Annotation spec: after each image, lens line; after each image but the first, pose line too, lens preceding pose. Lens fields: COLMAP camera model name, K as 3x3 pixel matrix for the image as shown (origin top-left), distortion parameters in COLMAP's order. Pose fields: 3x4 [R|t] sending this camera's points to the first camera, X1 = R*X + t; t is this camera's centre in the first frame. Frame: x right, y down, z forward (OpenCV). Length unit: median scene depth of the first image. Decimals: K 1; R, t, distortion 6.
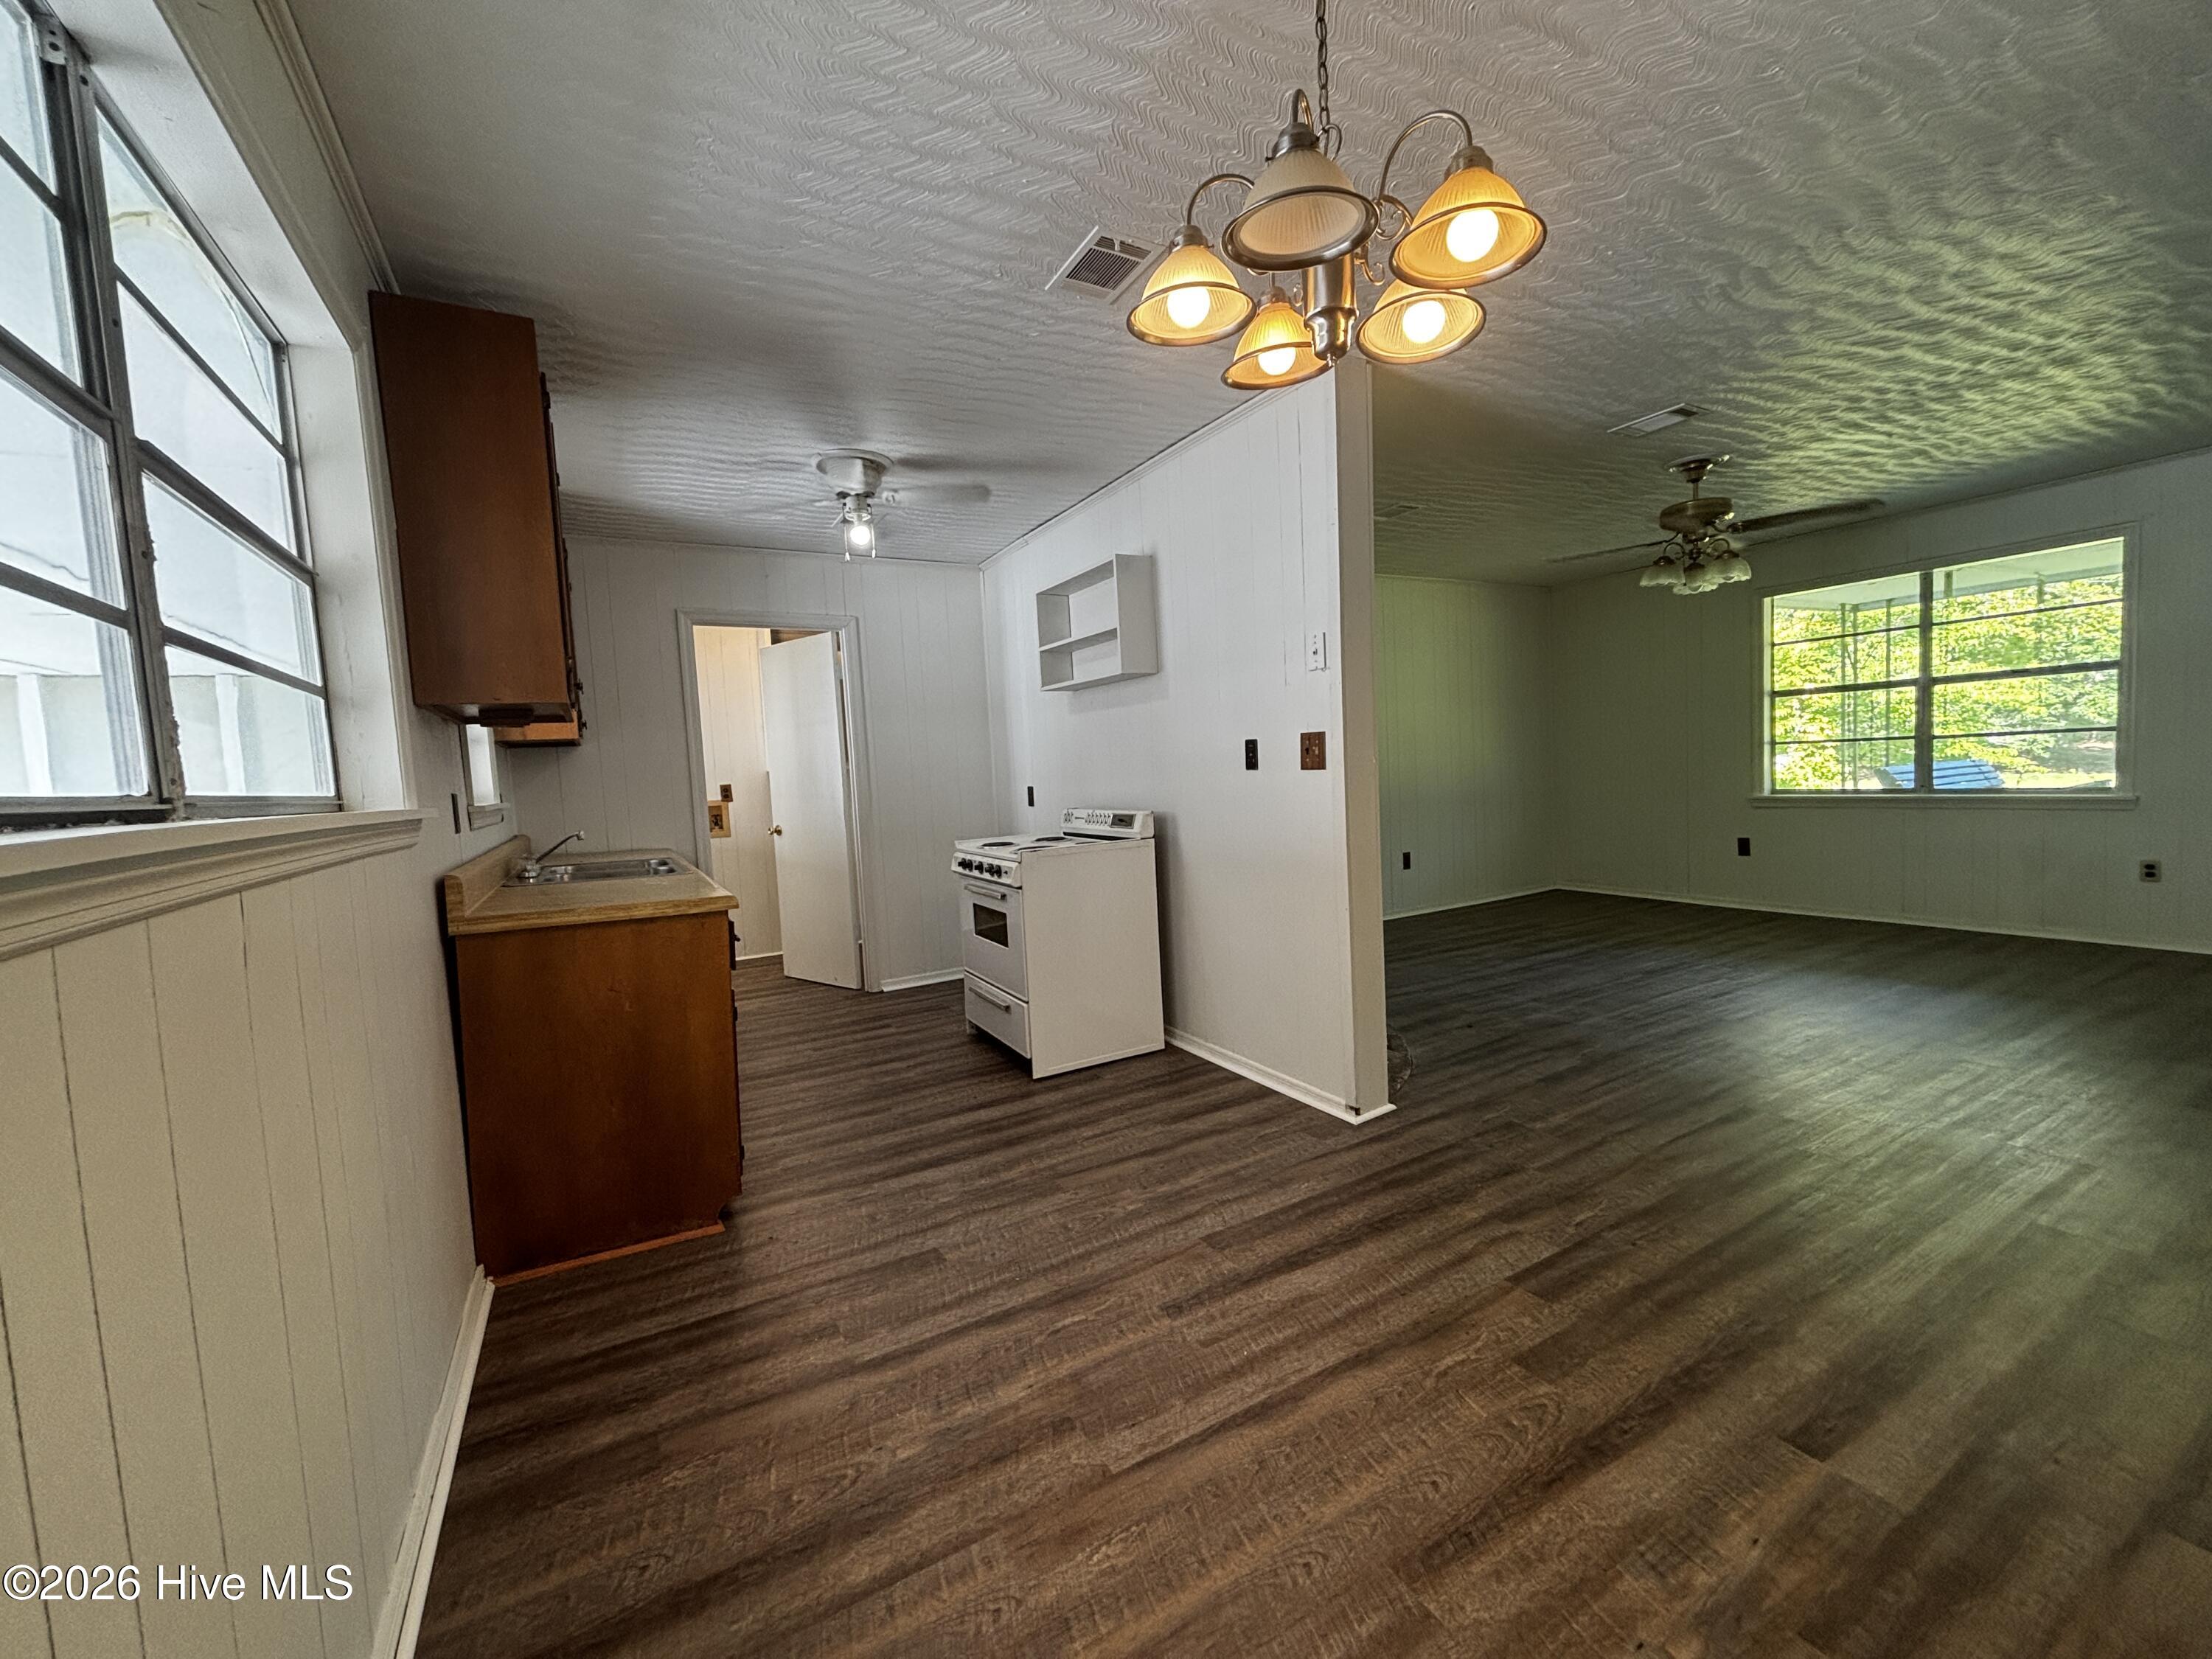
lens RADIAL K [[891.4, 0, 1106.0], [0, 891.4, 829.5], [0, 0, 1]] dist [0.004215, -0.000175]
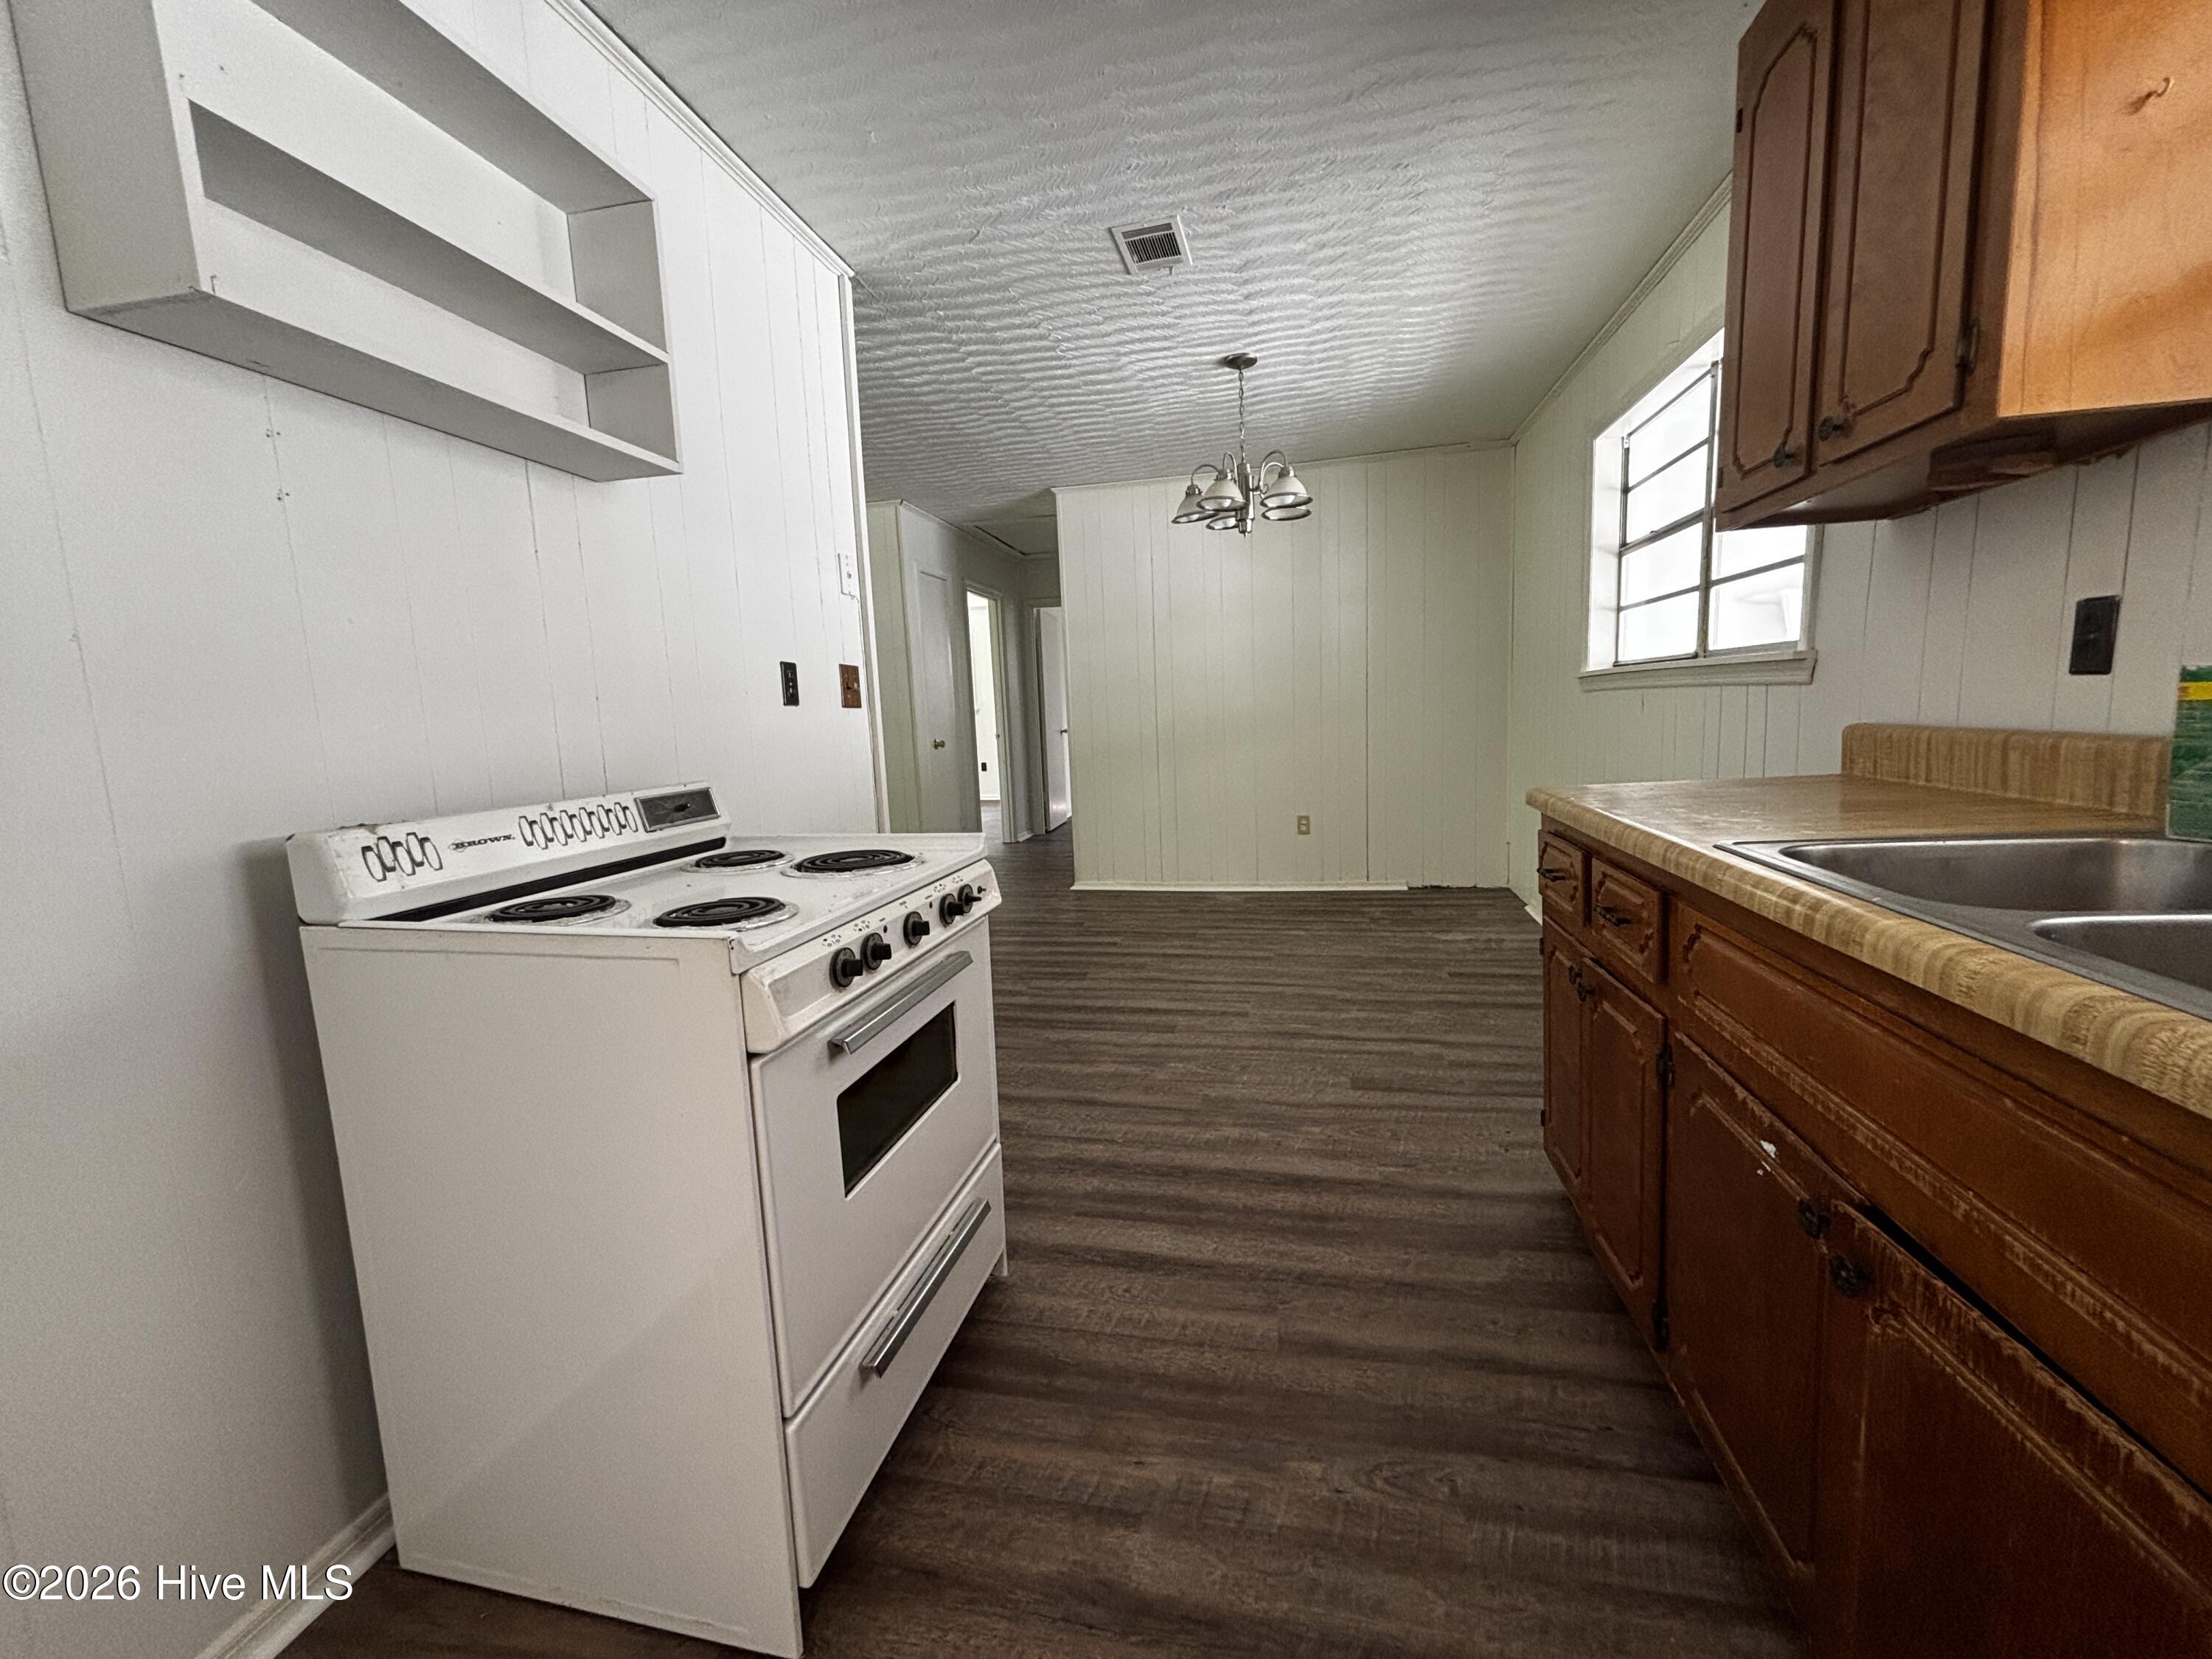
lens RADIAL K [[884.2, 0, 1109.2], [0, 884.2, 829.1], [0, 0, 1]] dist [0.005024, -0.000217]
pose [[-0.745189, -0.008878, 0.666794, -0.761872], [0.122873, 0.980963, 0.150380, -0.066814], [-0.655435, 0.193992, -0.729912, 2.109584]]
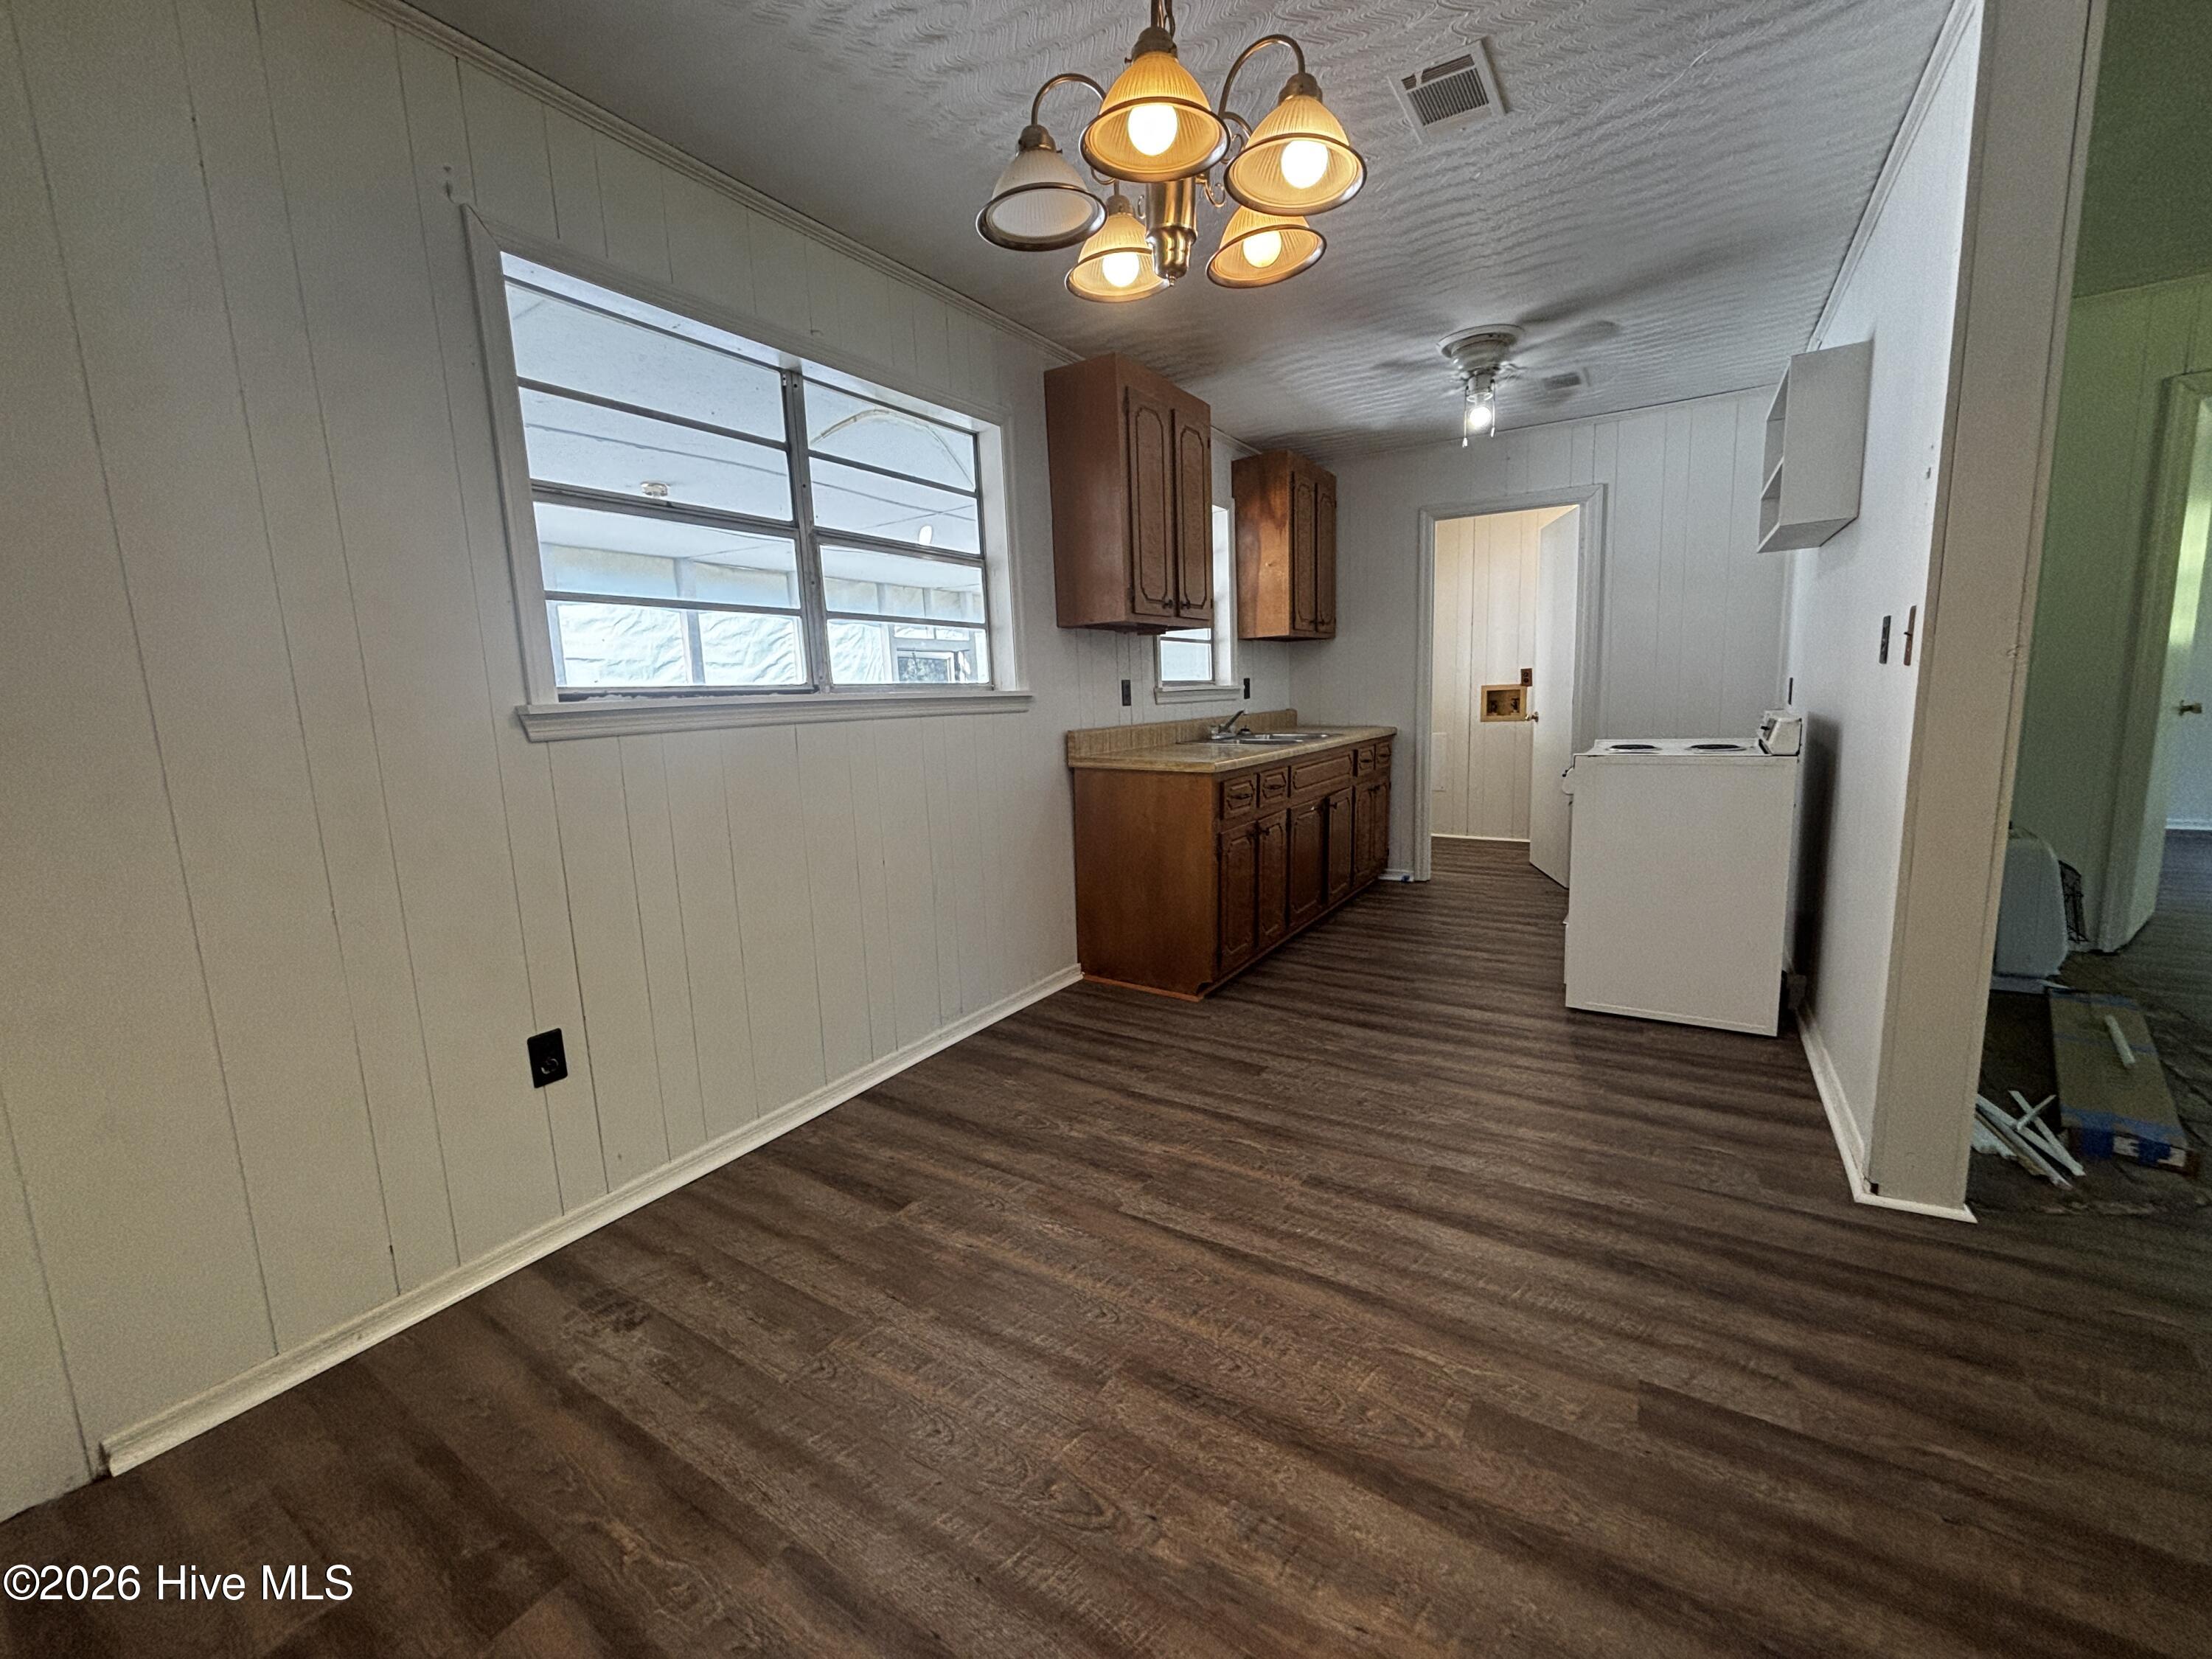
lens RADIAL K [[891.4, 0, 1106.0], [0, 891.4, 829.5], [0, 0, 1]] dist [0.004215, -0.000175]
pose [[0.472250, 0.167514, -0.865401, 0.754136], [-0.047217, 0.985174, 0.164932, -0.042000], [0.880199, -0.037028, 0.473158, 0.264292]]
